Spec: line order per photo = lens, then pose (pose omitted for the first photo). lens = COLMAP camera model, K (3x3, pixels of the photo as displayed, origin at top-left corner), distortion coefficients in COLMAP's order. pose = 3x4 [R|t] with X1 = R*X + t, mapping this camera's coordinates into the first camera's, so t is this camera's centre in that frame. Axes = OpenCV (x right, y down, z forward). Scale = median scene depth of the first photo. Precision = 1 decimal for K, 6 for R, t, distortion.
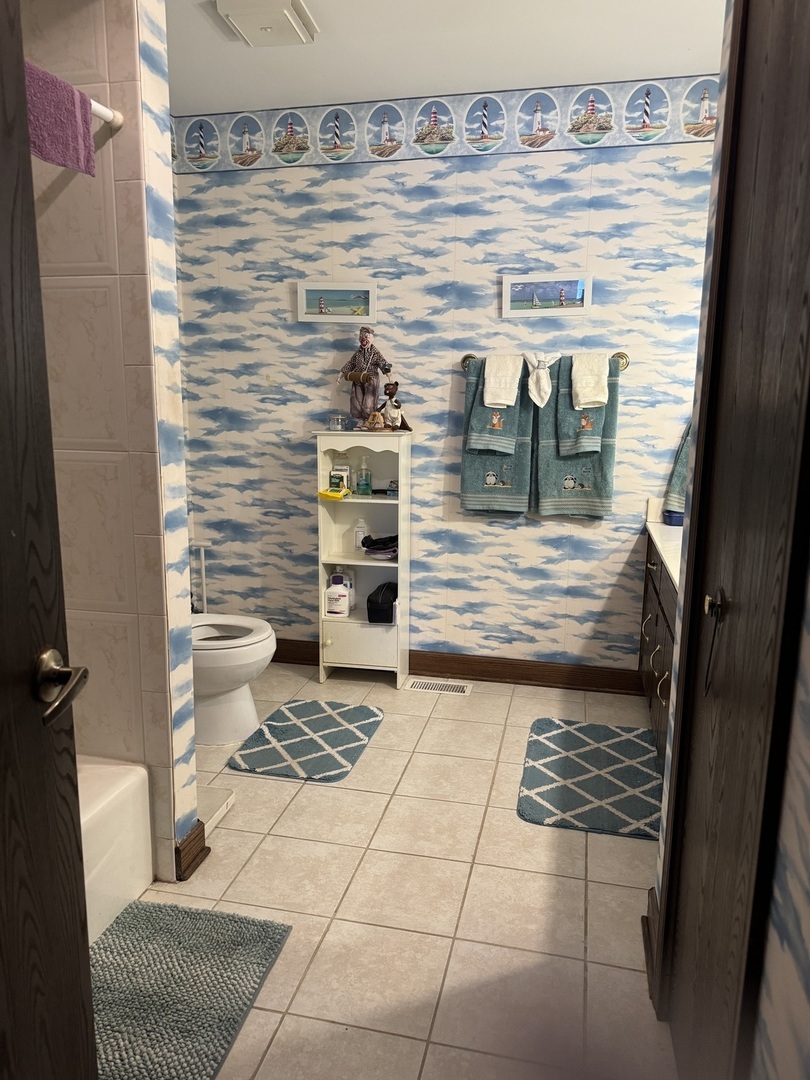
lens RADIAL K [[776.0, 0, 405.0], [0, 776.0, 540.0], [0, 0, 1]] dist [0.012331, 0.002143]
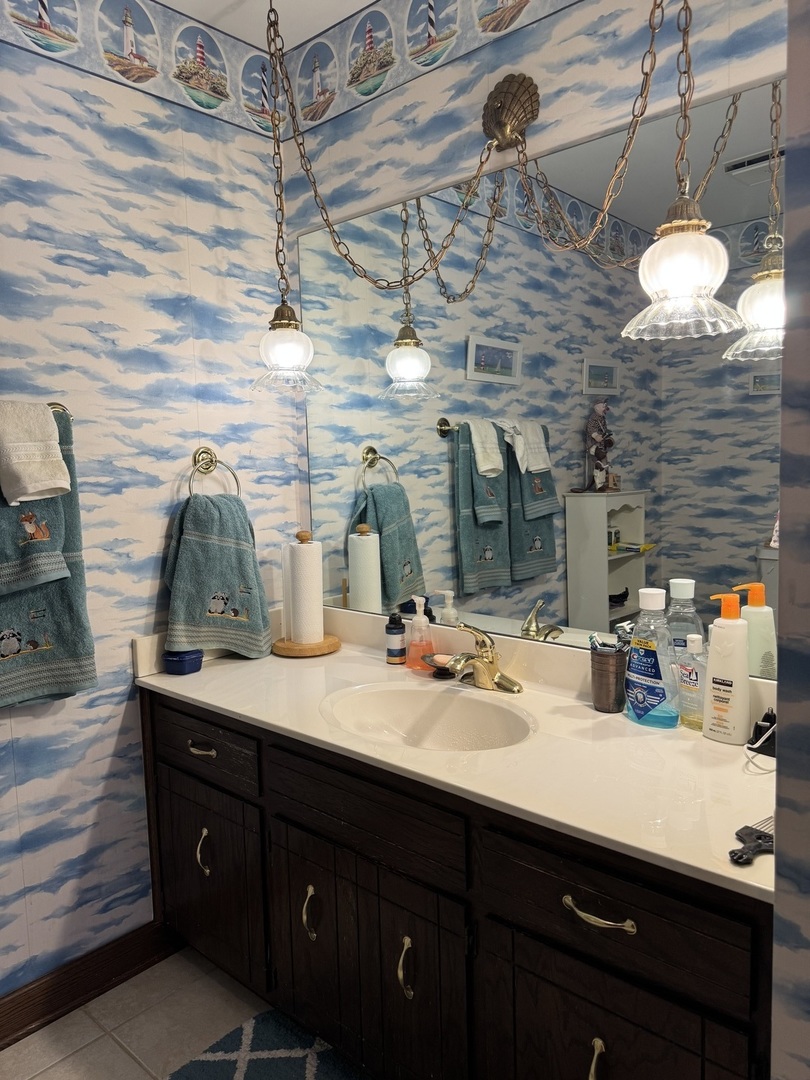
lens RADIAL K [[776.0, 0, 405.0], [0, 776.0, 540.0], [0, 0, 1]] dist [0.012331, 0.002143]
pose [[0.490336, -0.108007, 0.864815, -0.103533], [0.194169, 0.980889, 0.012412, -0.097173], [-0.849629, 0.161834, 0.501937, 0.499904]]
